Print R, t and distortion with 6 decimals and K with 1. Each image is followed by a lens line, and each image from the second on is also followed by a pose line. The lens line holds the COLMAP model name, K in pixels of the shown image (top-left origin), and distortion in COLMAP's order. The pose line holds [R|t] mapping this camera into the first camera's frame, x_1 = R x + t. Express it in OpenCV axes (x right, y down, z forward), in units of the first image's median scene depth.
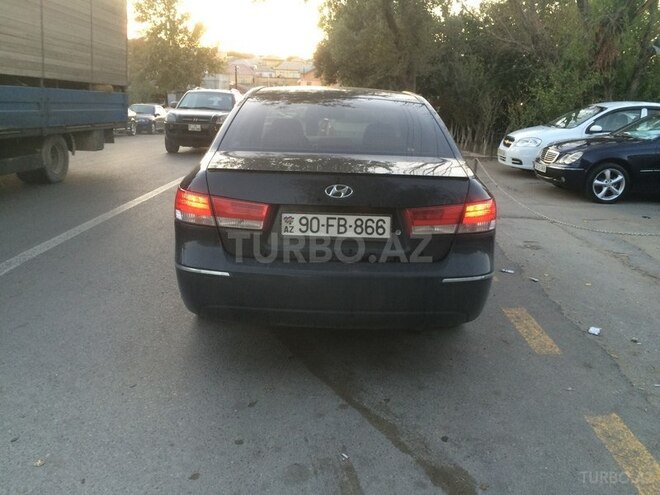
lens RADIAL K [[565.5, 0, 329.3], [0, 565.5, 244.6], [0, 0, 1]] dist [0.040425, -0.024370]
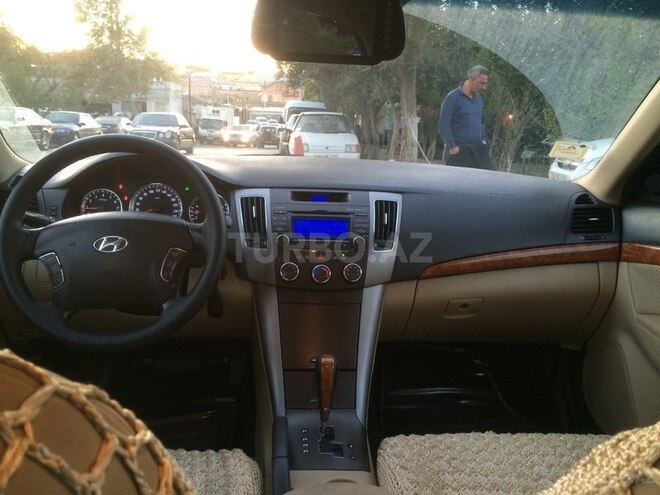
lens RADIAL K [[565.5, 0, 327.0], [0, 565.5, 248.6], [0, 0, 1]] dist [0.040425, -0.024370]
pose [[0.998105, -0.006219, 0.061219, -0.008593], [0.007328, 0.999813, -0.017907, -0.304555], [-0.061096, 0.018322, 0.997964, 1.551525]]
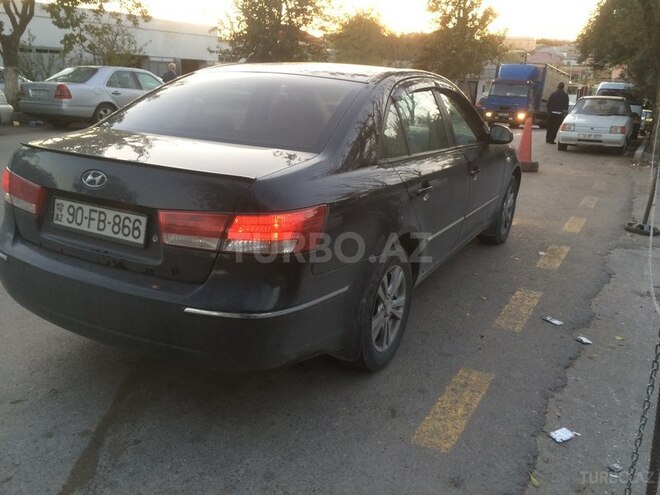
lens RADIAL K [[565.5, 0, 329.0], [0, 565.5, 249.8], [0, 0, 1]] dist [0.040425, -0.024370]
pose [[0.875312, 0.145136, -0.461264, 0.670746], [-0.133908, 0.989342, 0.057187, -0.079783], [0.464648, 0.011710, 0.885418, 0.397802]]
